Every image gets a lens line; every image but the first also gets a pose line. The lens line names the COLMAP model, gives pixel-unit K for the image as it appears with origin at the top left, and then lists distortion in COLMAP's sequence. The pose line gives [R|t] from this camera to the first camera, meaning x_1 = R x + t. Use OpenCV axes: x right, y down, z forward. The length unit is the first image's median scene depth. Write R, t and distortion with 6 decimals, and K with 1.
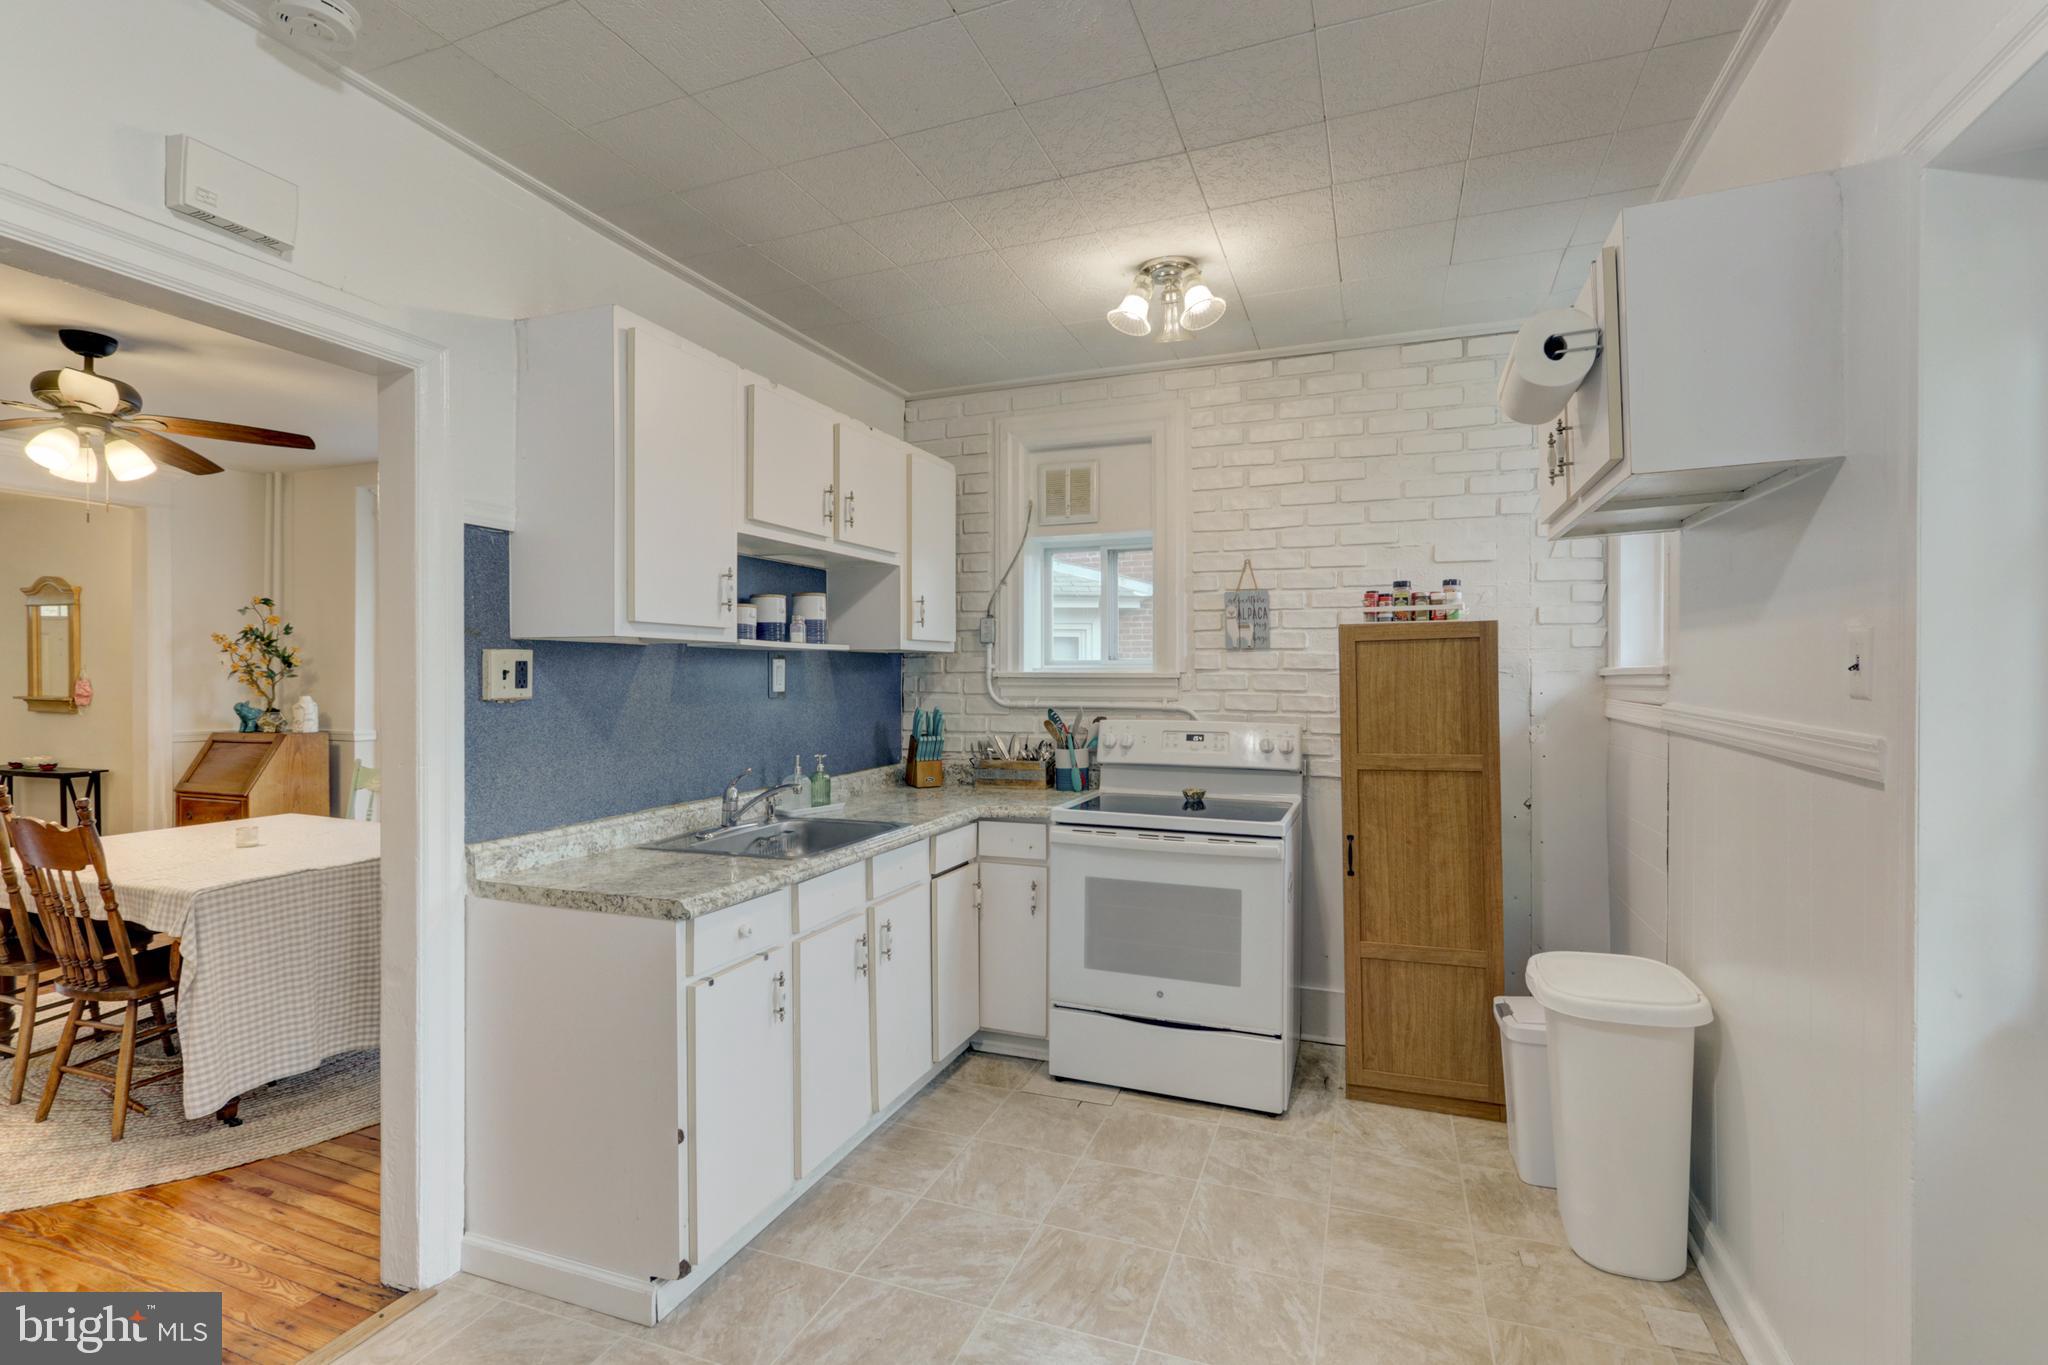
lens RADIAL K [[946.9, 0, 1015.8], [0, 946.9, 680.3], [0, 0, 1]] dist [-0.005611, 0.002659]
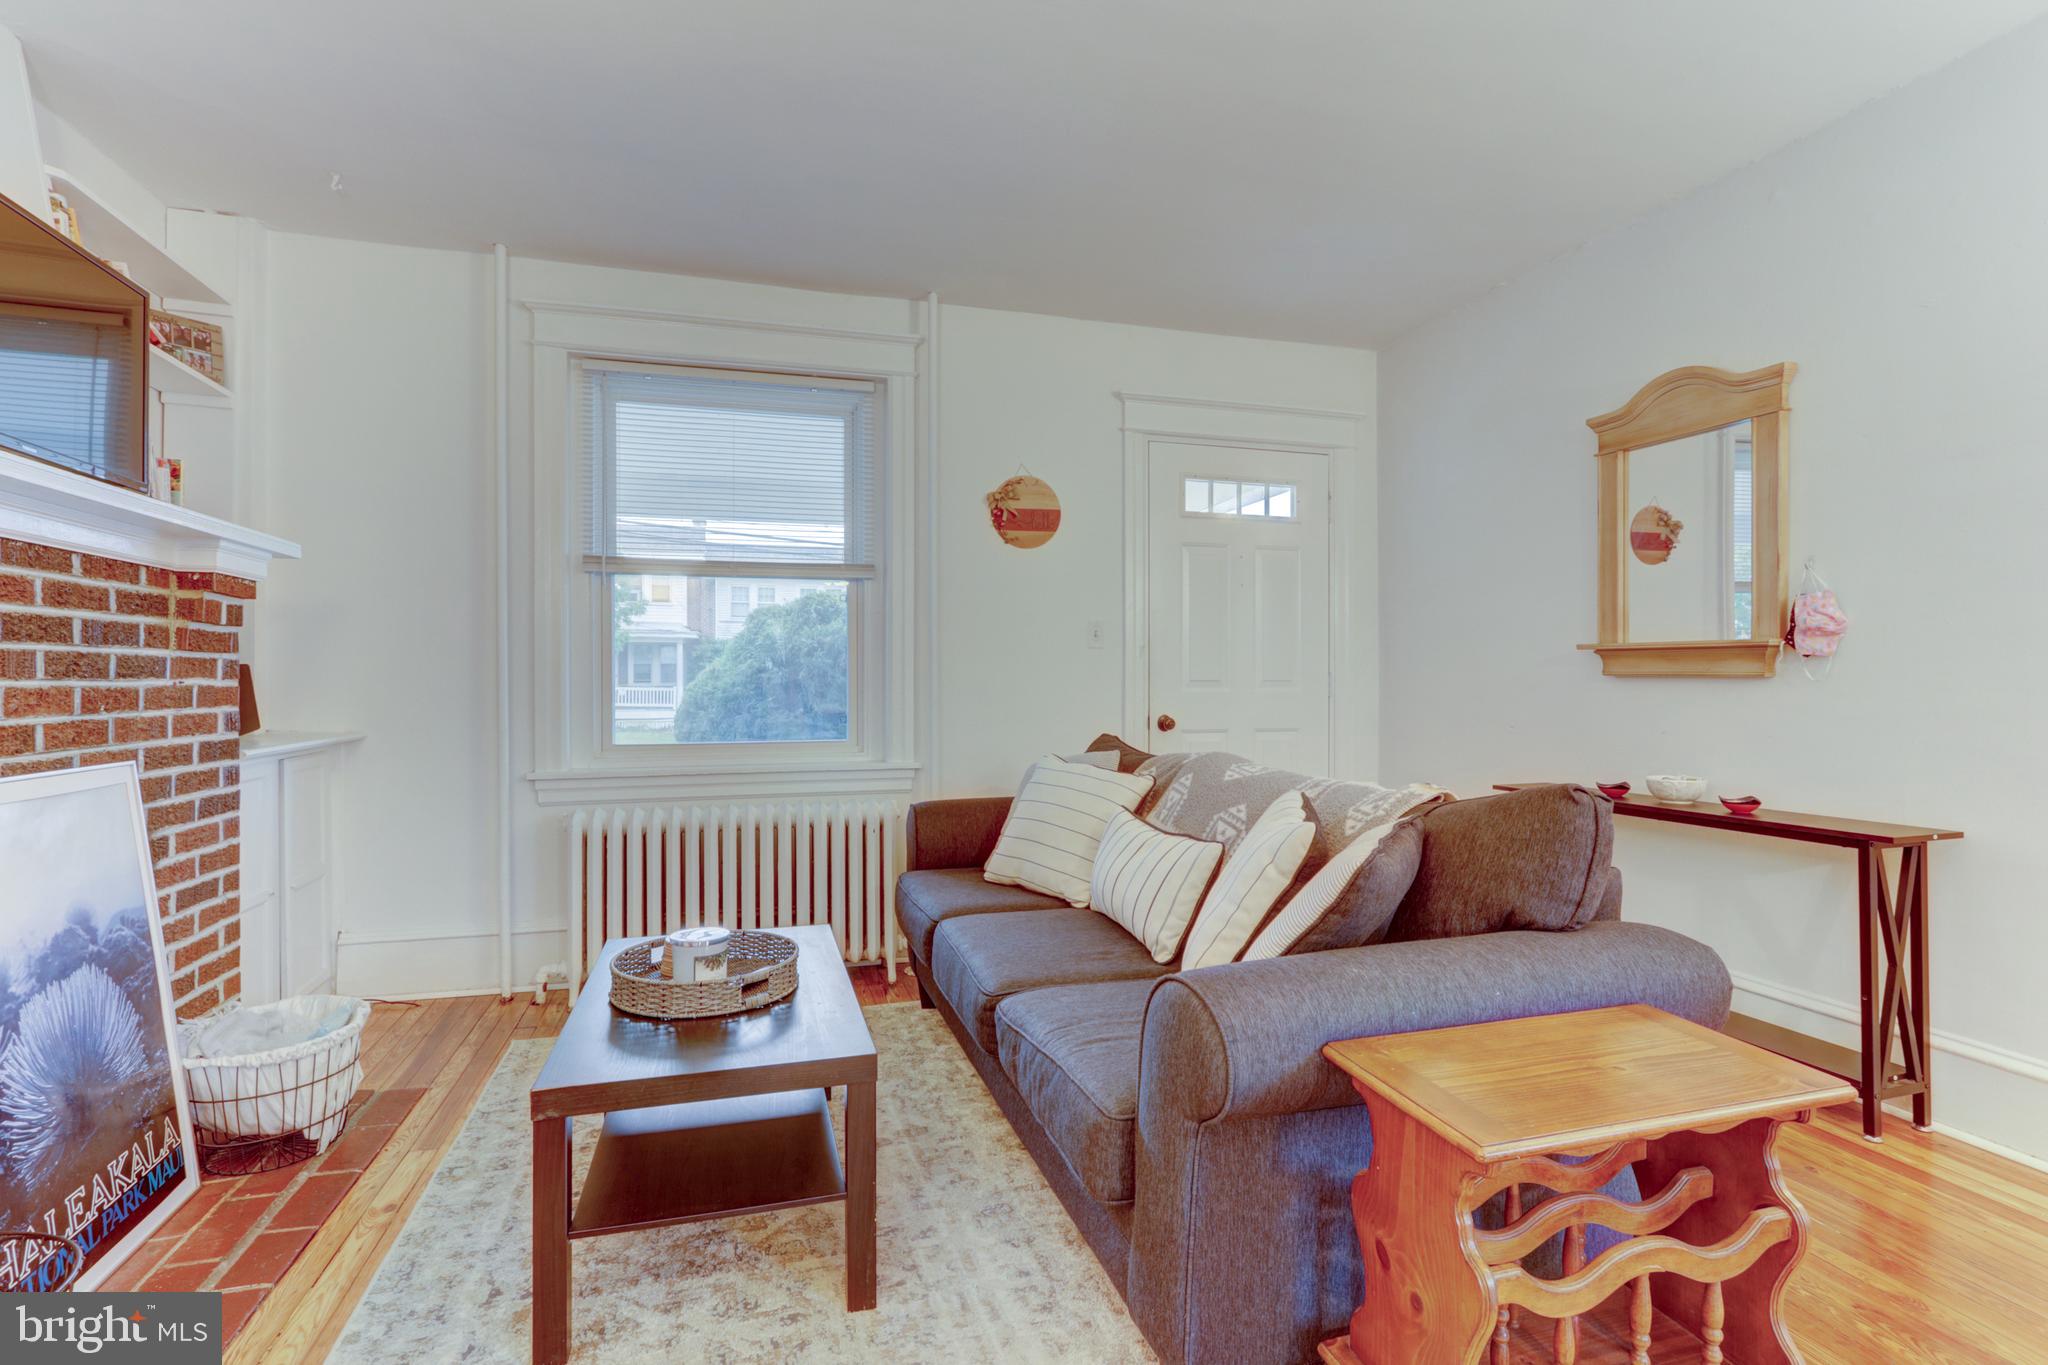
lens RADIAL K [[946.9, 0, 1007.7], [0, 946.9, 682.9], [0, 0, 1]] dist [-0.005611, 0.002659]
pose [[0.604266, 0.001200, -0.796782, -1.050372], [-0.004003, 0.999991, -0.001530, 0.047441], [0.796773, 0.004114, 0.604265, 0.588141]]
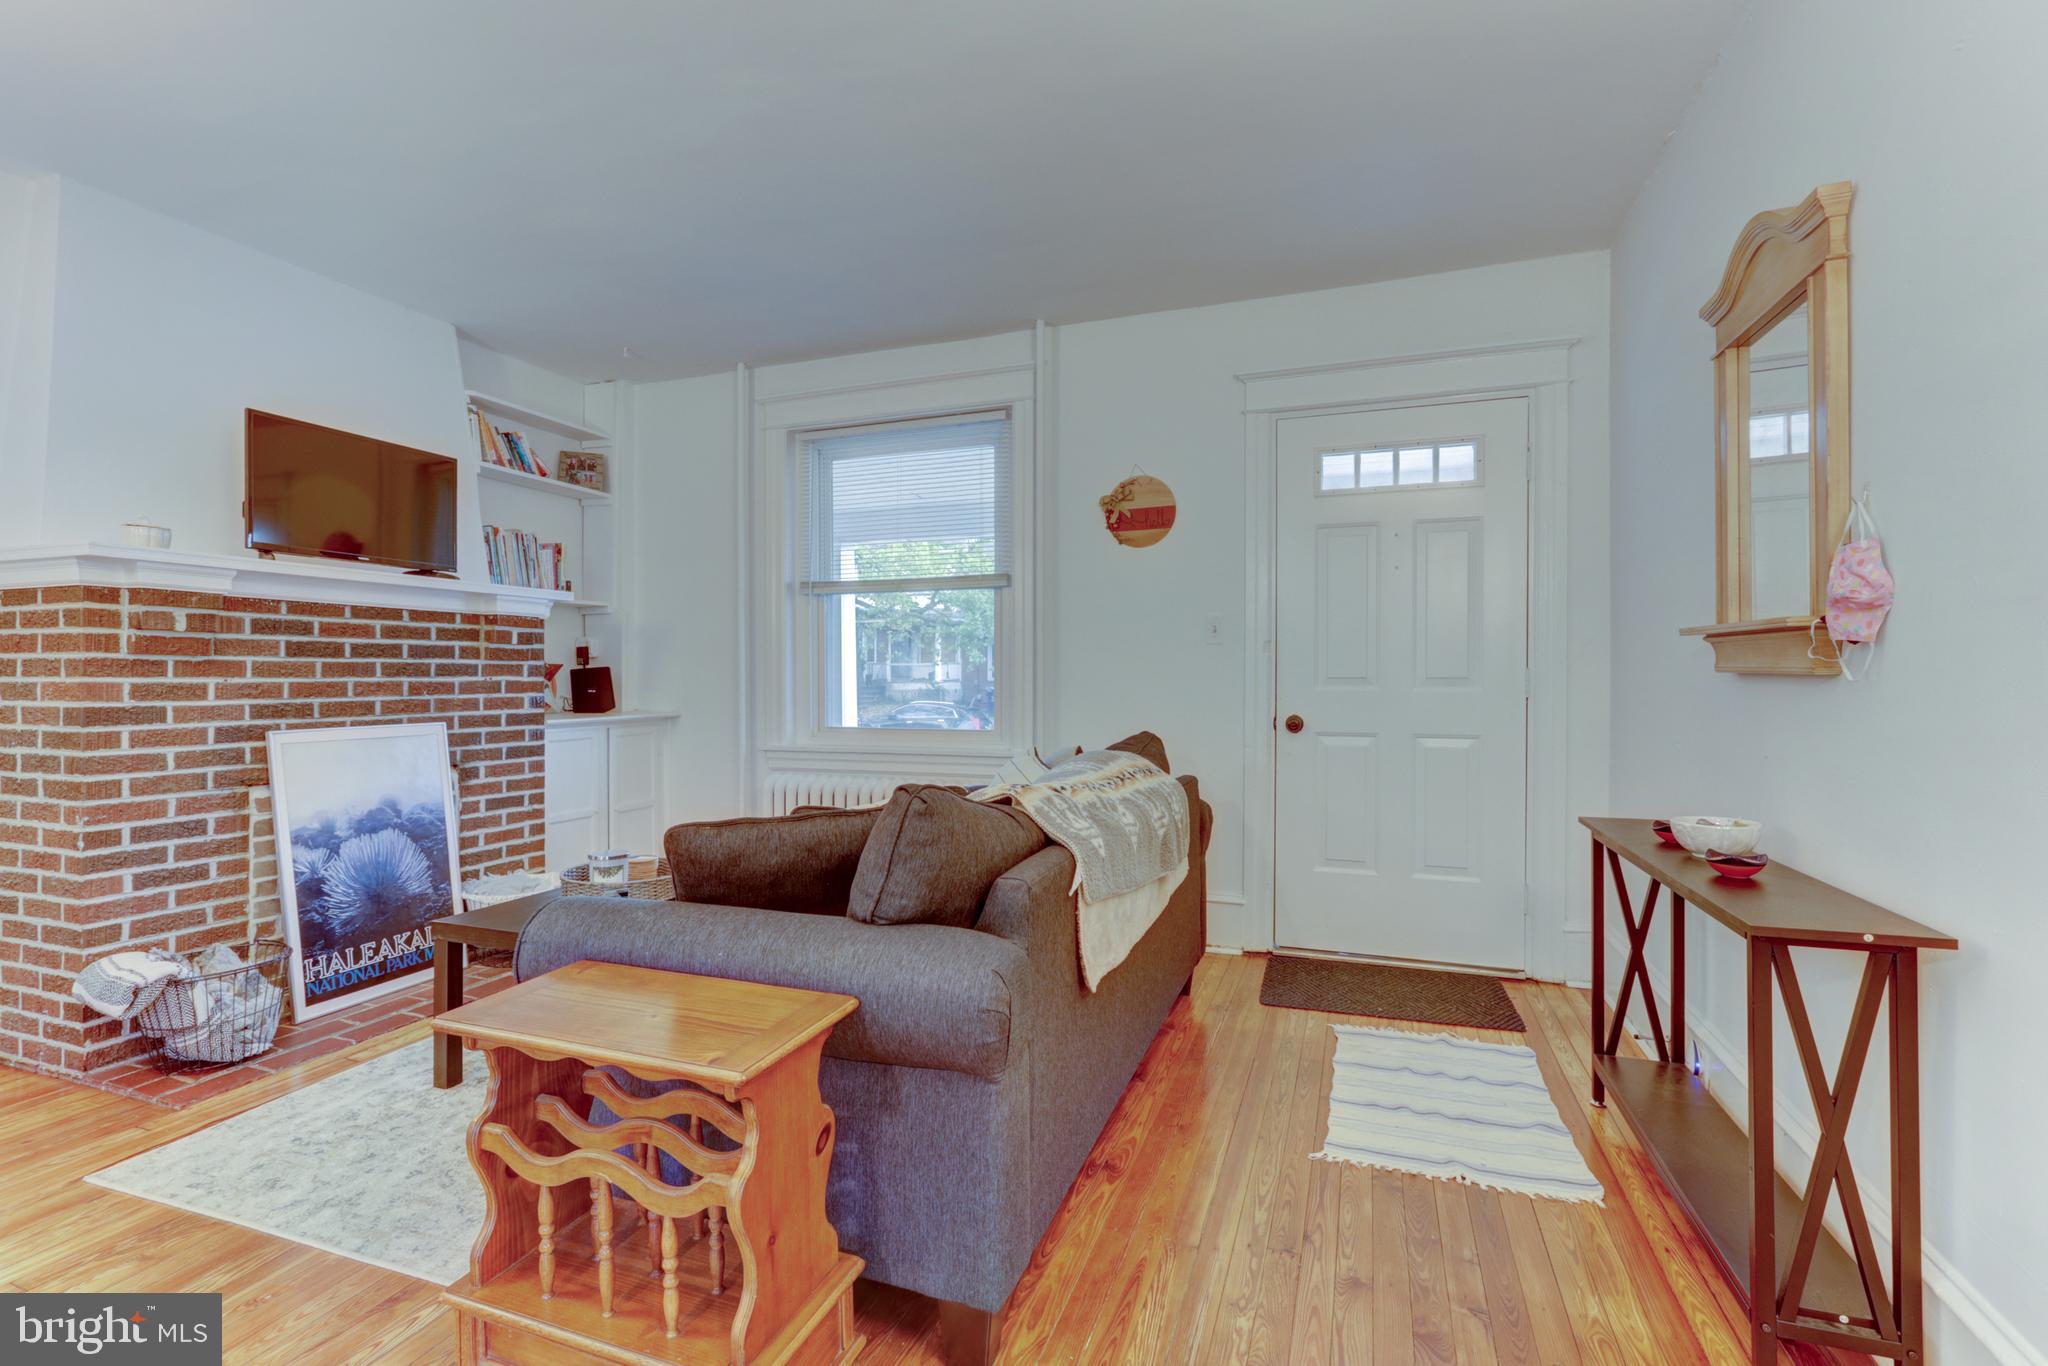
lens RADIAL K [[946.9, 0, 1006.1], [0, 946.9, 681.5], [0, 0, 1]] dist [-0.005611, 0.002659]
pose [[0.007471, 0.005895, -0.999955, -0.885245], [-0.005572, 0.999967, 0.005853, 0.043959], [0.999957, 0.005528, 0.007504, 0.925202]]
